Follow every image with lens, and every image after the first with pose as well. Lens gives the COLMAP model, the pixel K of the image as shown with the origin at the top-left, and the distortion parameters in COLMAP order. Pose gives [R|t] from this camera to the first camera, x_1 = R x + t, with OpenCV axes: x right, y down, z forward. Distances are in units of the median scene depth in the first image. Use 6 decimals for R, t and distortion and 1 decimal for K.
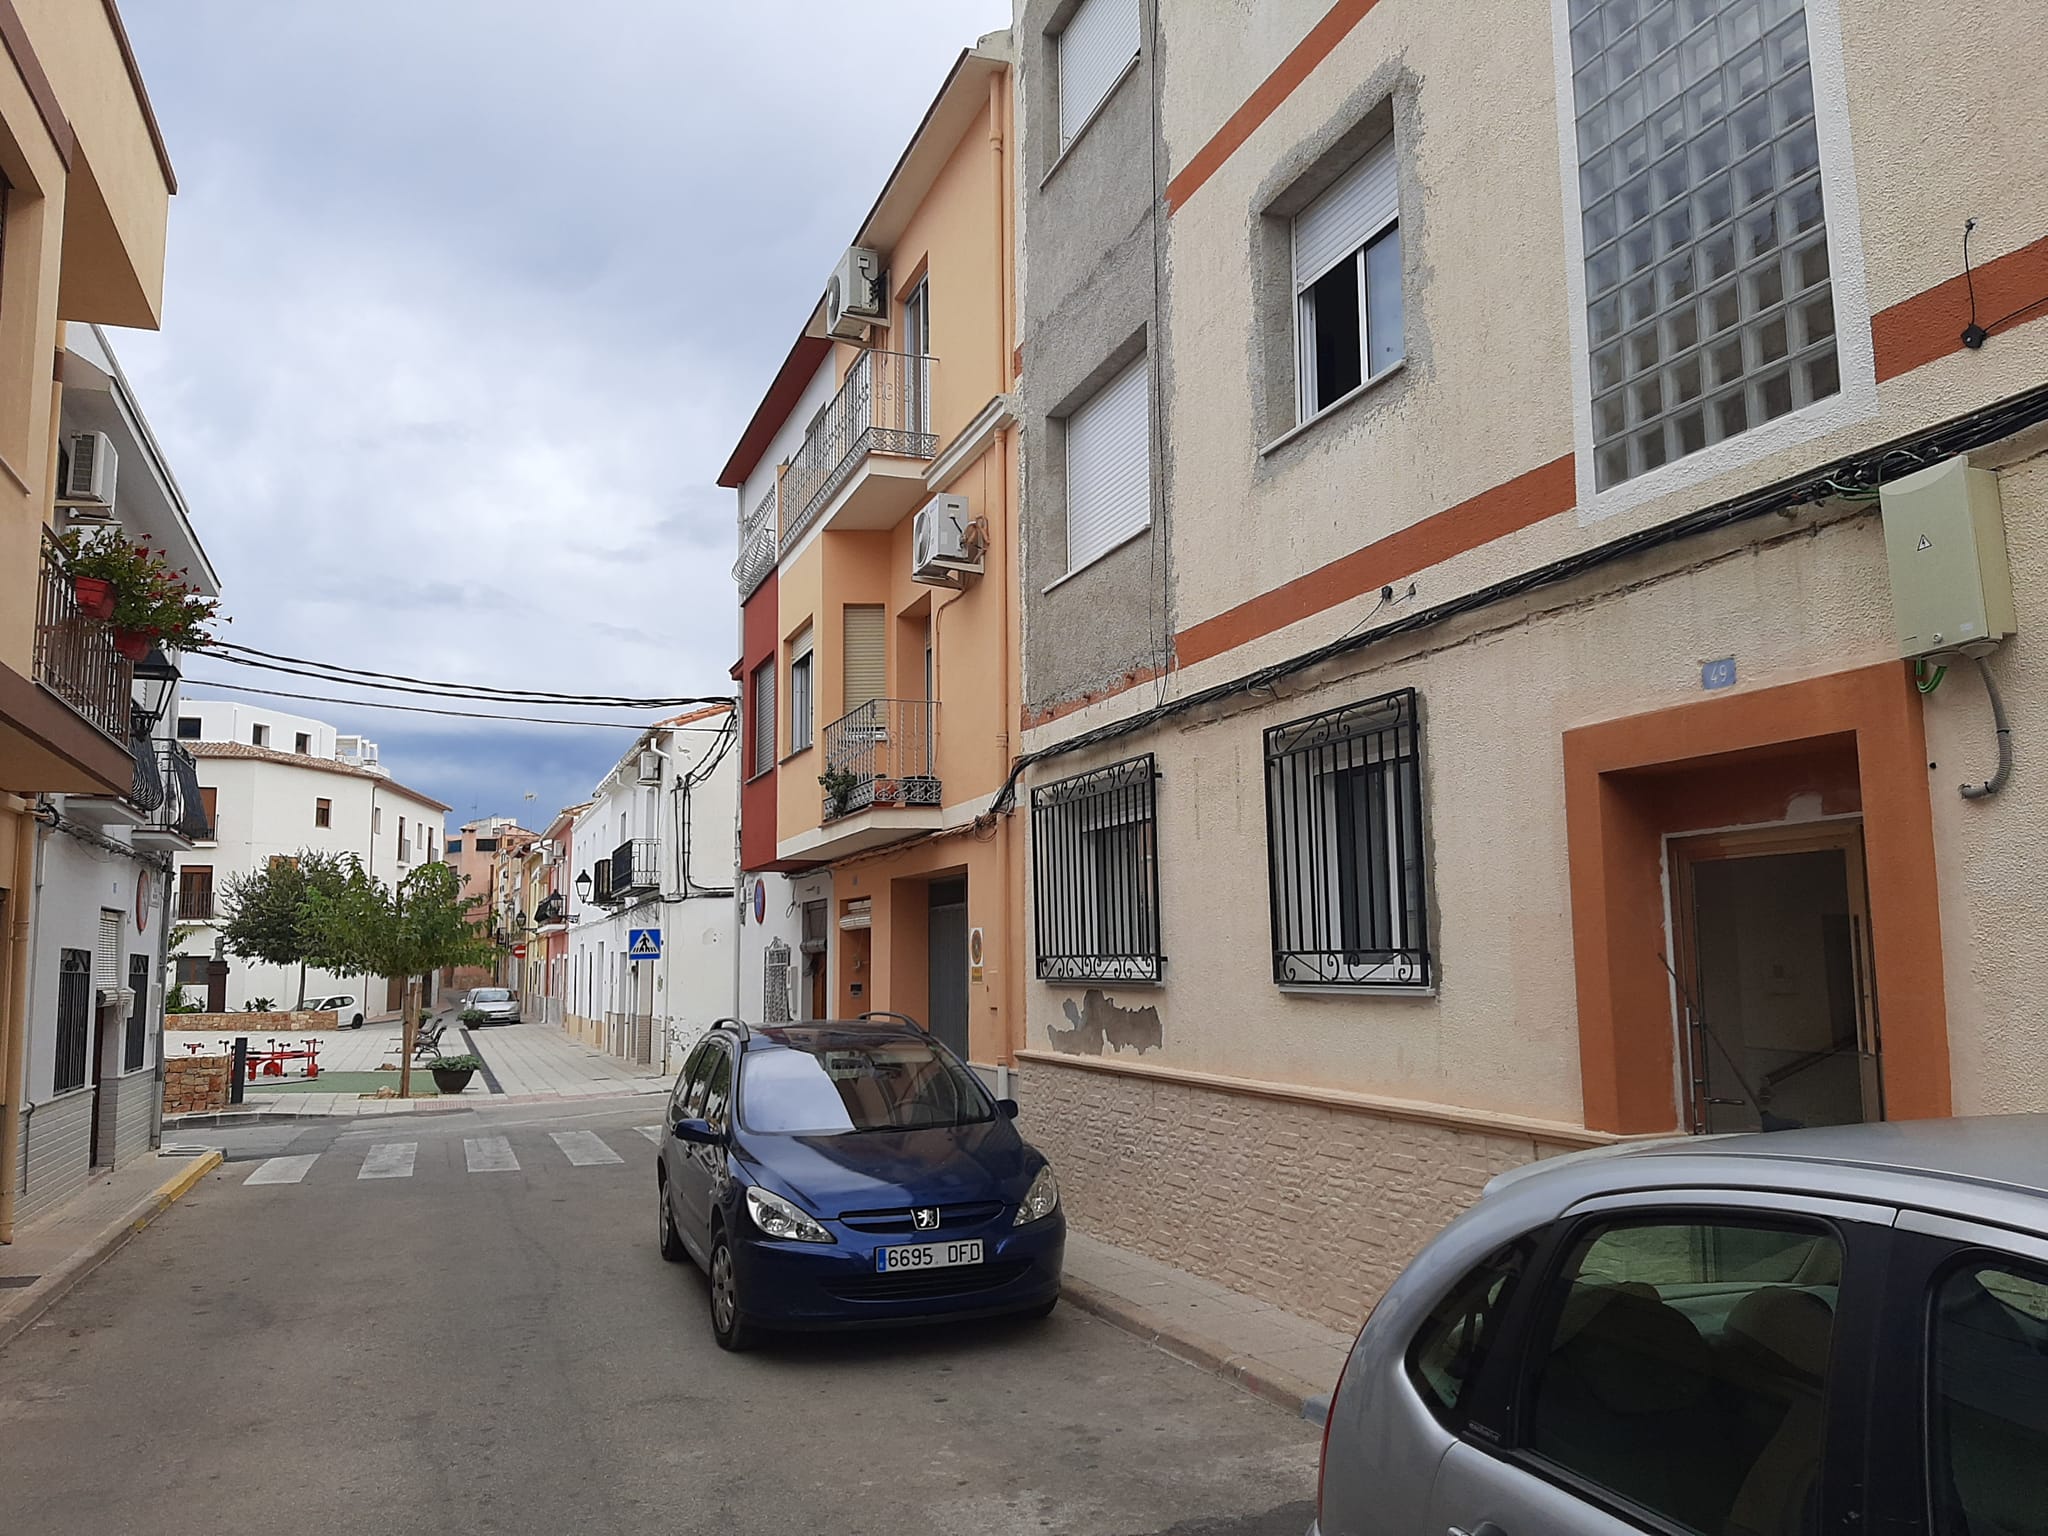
lens RADIAL K [[1512.8, 0, 1032.2], [0, 1512.8, 797.0], [0, 0, 1]] dist [0.092049, -0.159111]
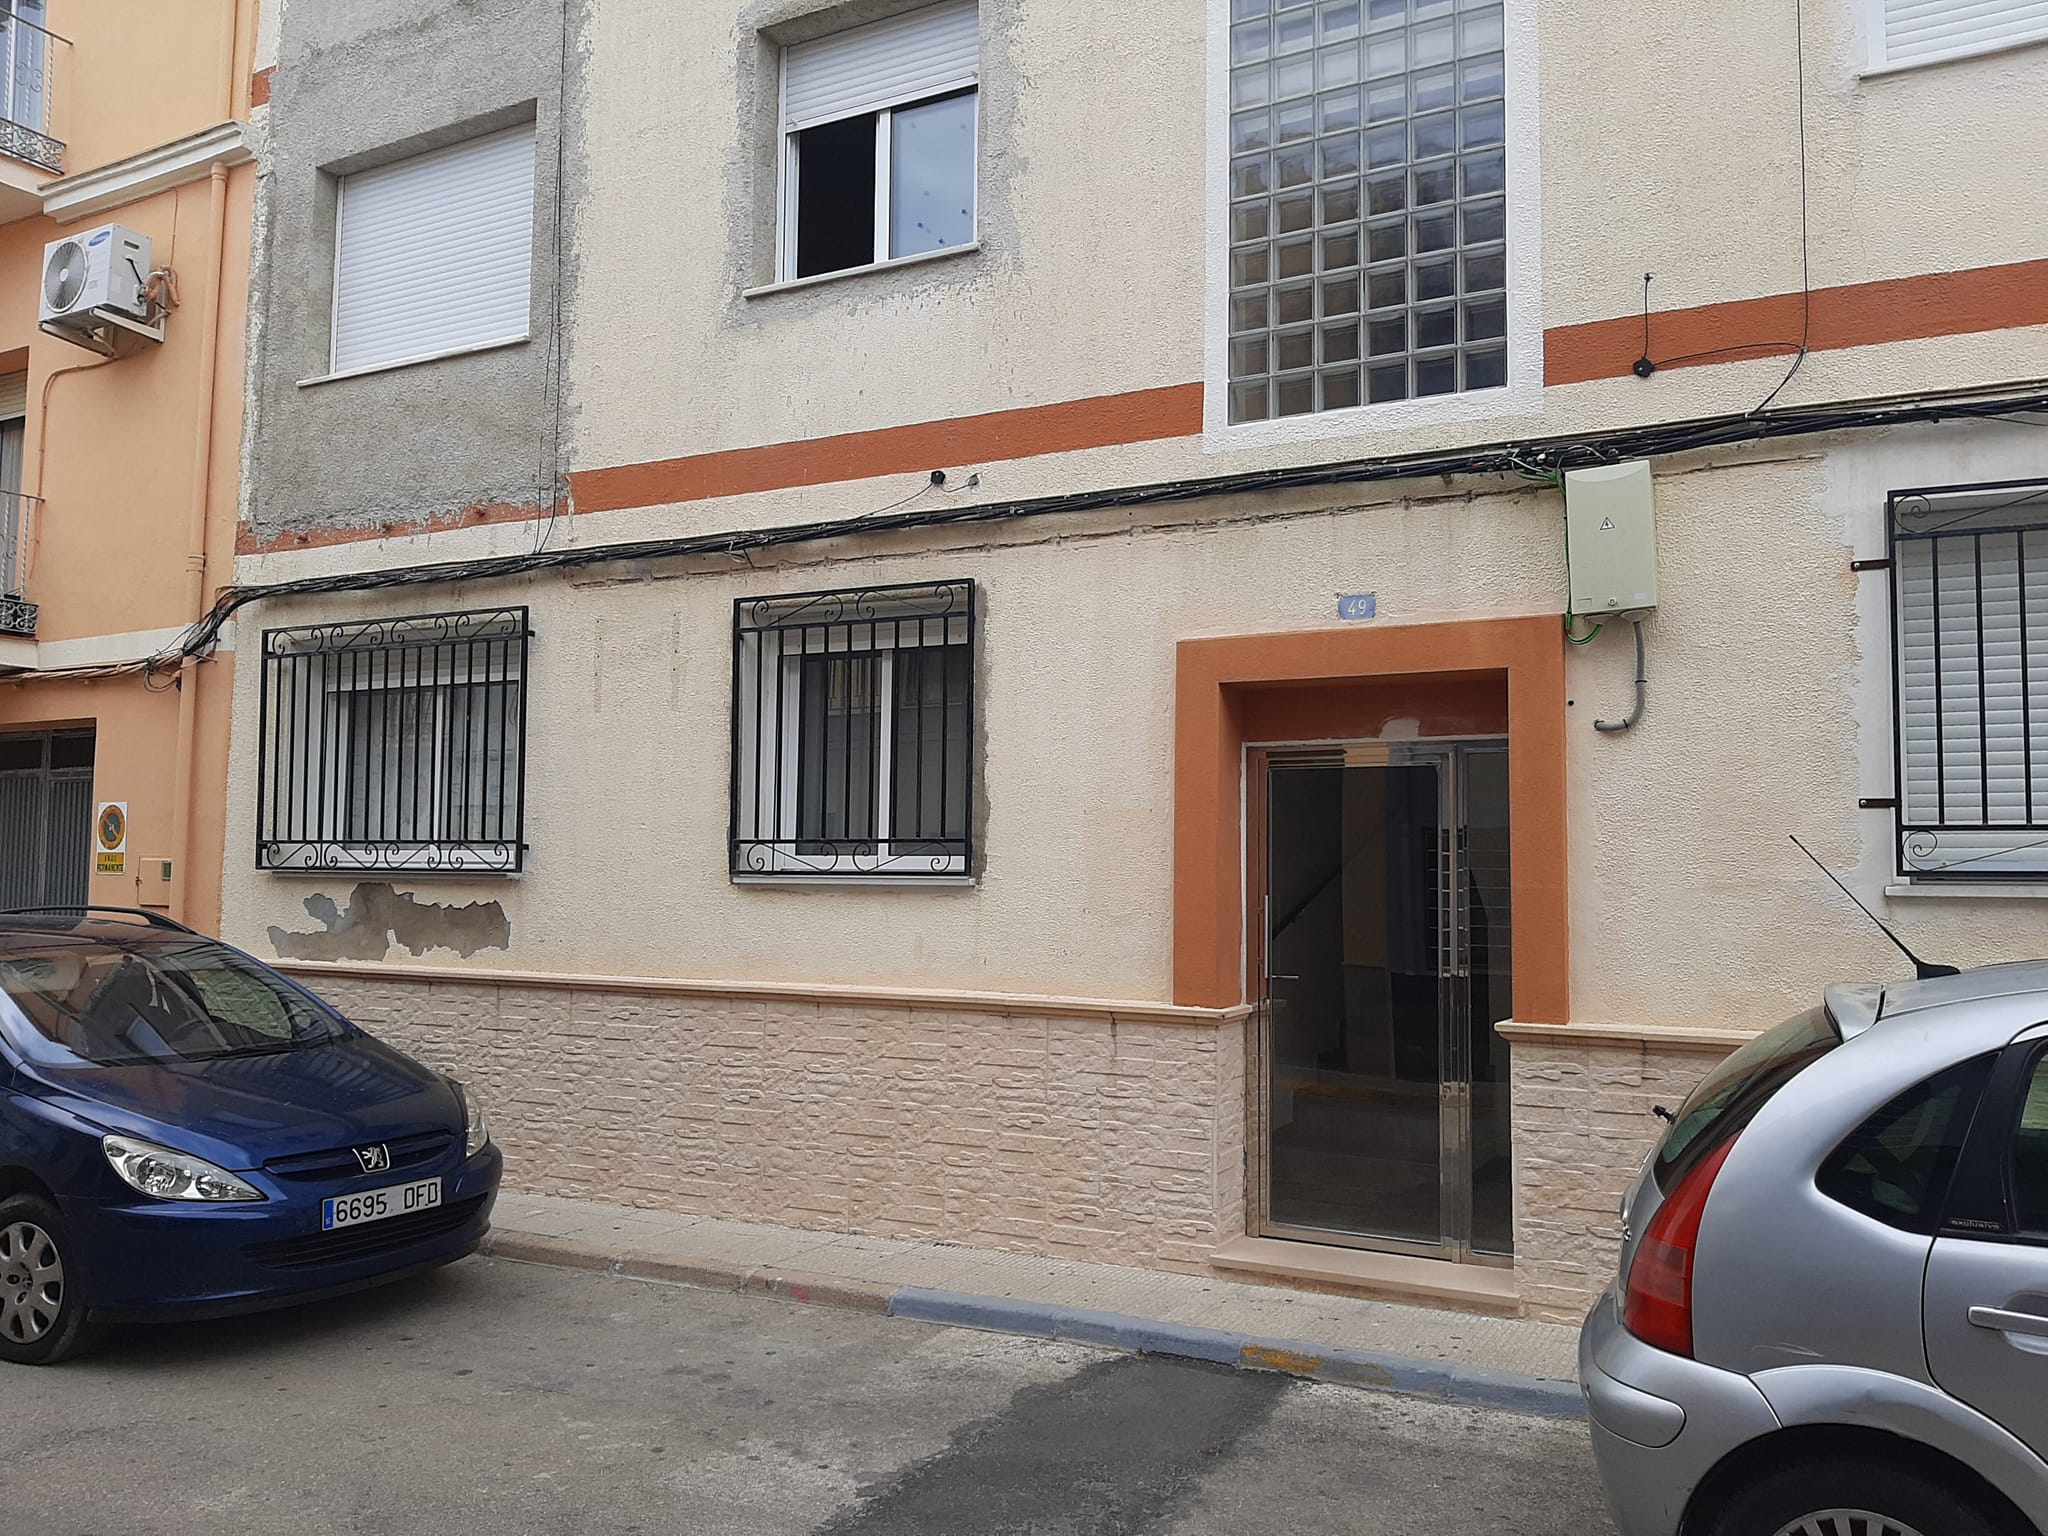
lens RADIAL K [[1512.8, 0, 1032.2], [0, 1512.8, 797.0], [0, 0, 1]] dist [0.092049, -0.159111]
pose [[0.756390, 0.062188, 0.651158, -0.342323], [-0.095860, 0.995261, 0.016301, 0.048307], [-0.647059, -0.074749, 0.758767, 0.201862]]
